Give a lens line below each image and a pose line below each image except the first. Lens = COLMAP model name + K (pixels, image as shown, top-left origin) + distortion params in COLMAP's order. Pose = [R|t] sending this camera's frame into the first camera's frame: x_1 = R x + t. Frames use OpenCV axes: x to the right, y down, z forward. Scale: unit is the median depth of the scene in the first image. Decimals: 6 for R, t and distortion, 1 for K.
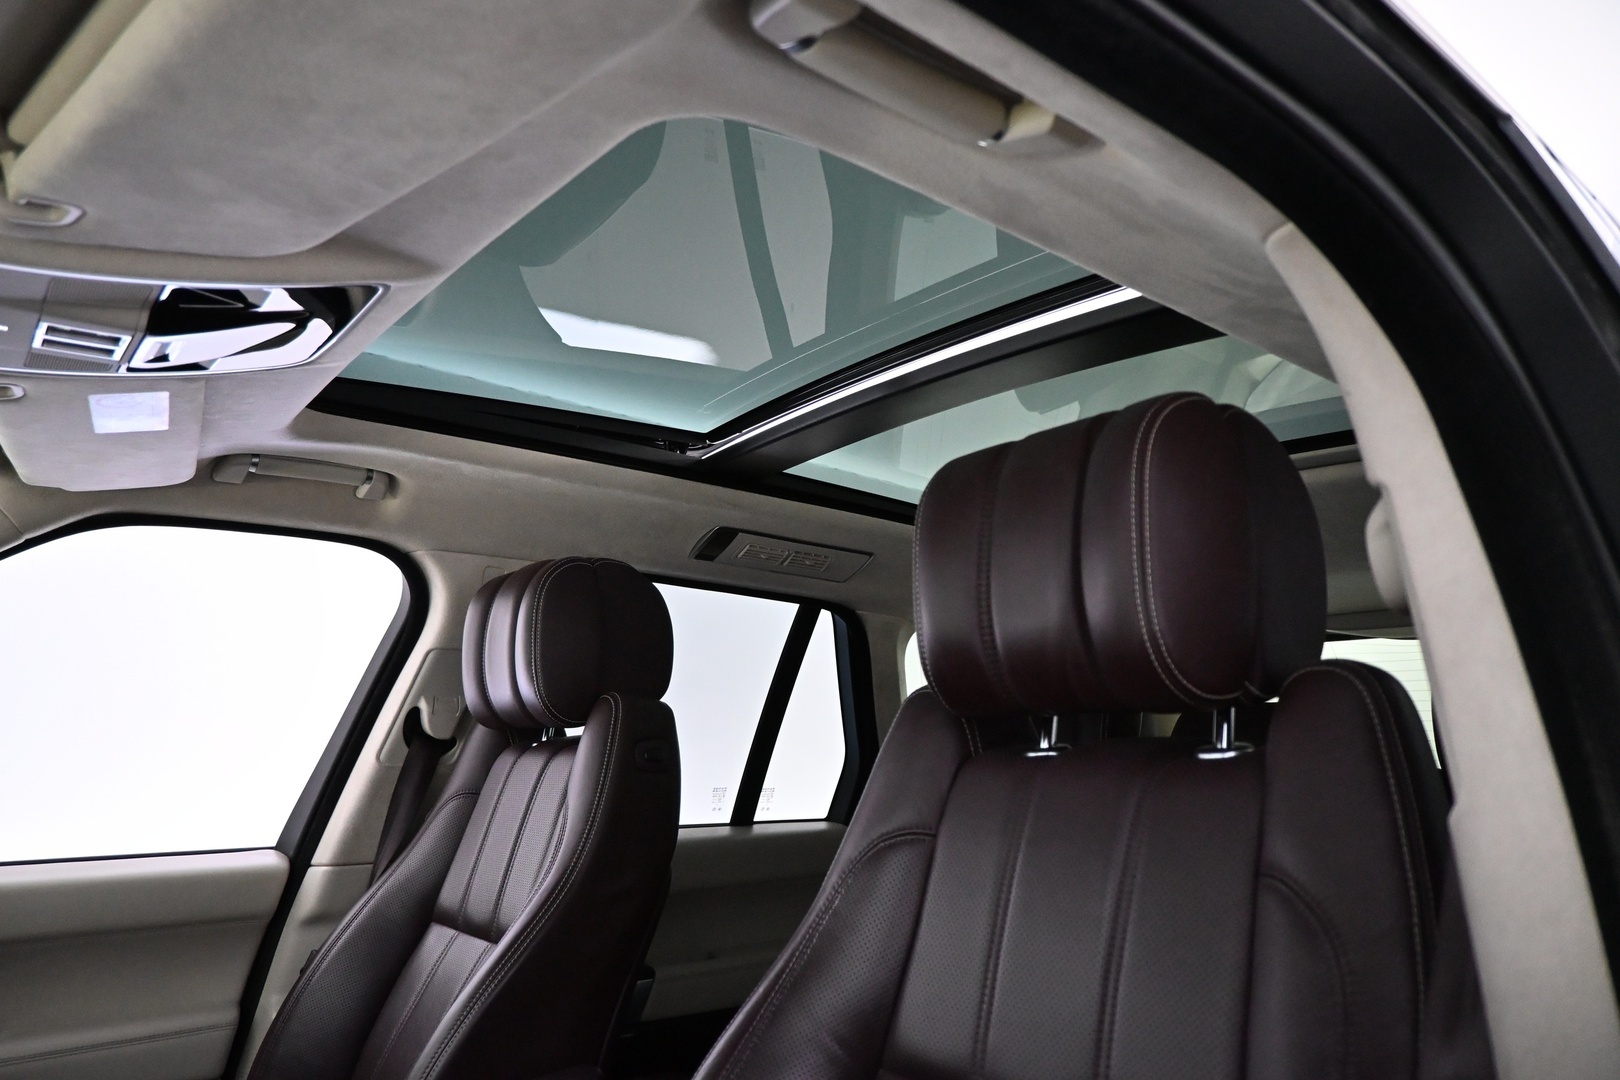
lens RADIAL K [[1096.7, 0, 810.0], [0, 1096.7, 540.0], [0, 0, 1]] dist [0.005130, -0.002101]
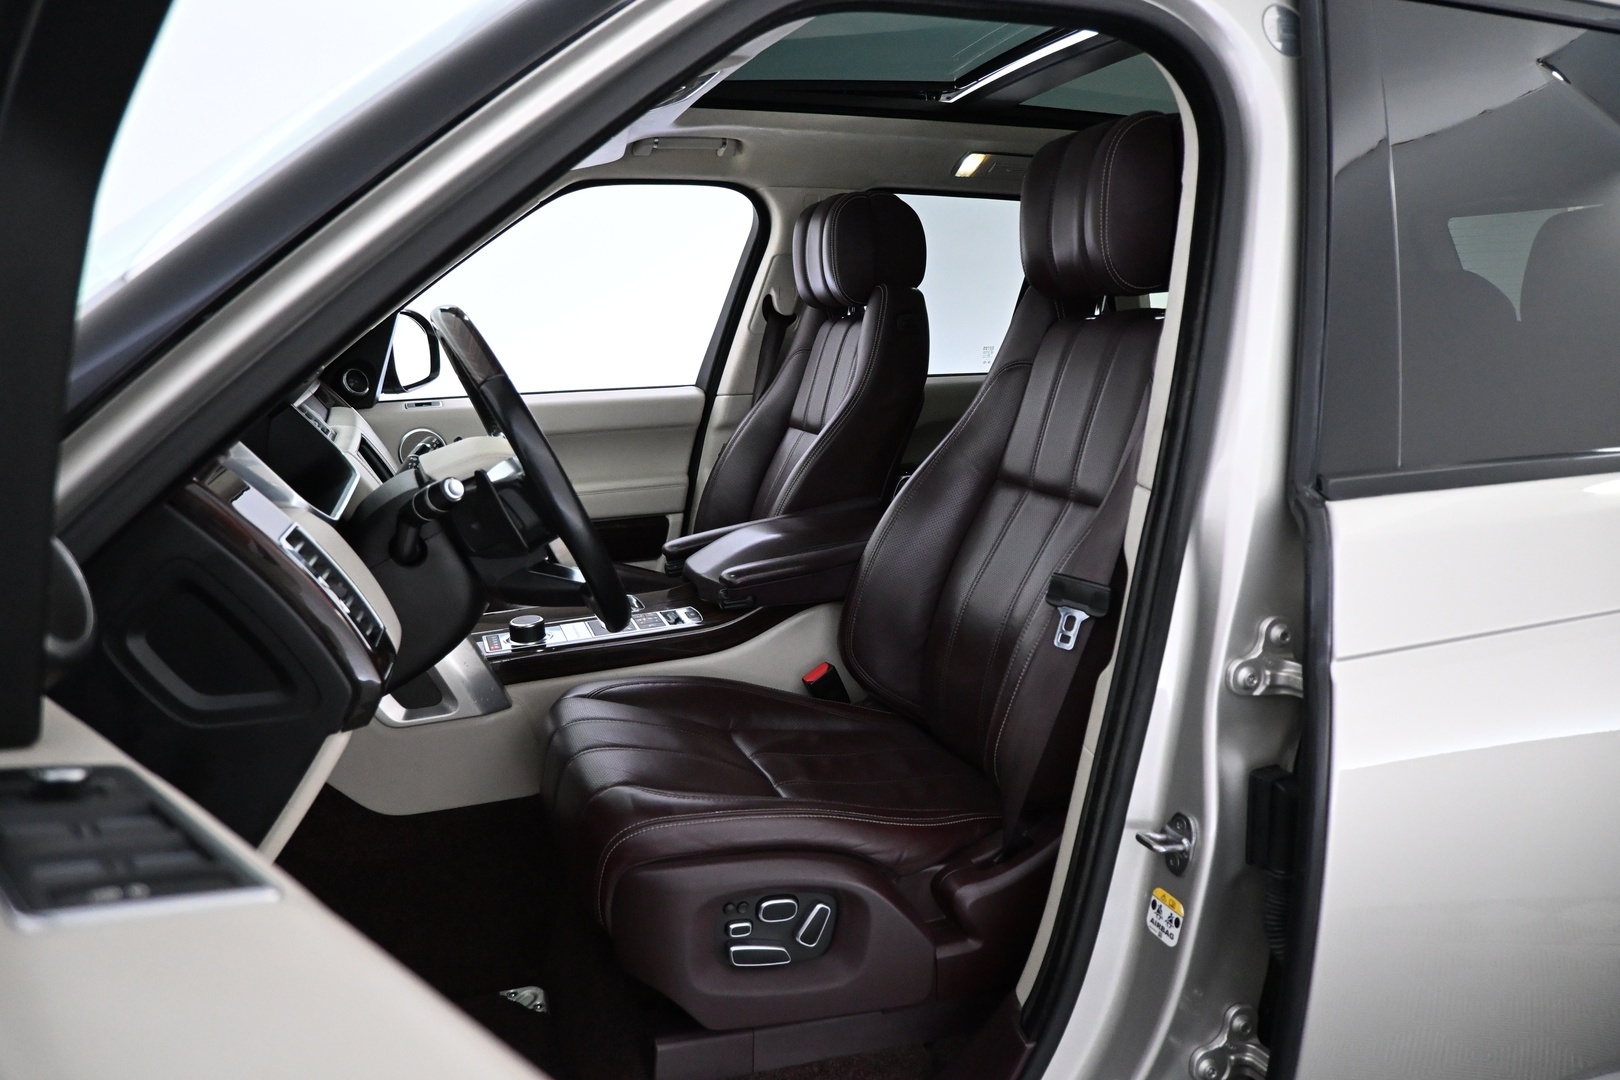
lens RADIAL K [[1096.7, 0, 810.0], [0, 1096.7, 540.0], [0, 0, 1]] dist [0.005130, -0.002101]
pose [[0.948617, 0.041867, -0.313645, 0.200136], [0.079733, 0.927598, 0.364973, -0.088804], [0.306217, -0.371227, 0.876597, -0.474655]]
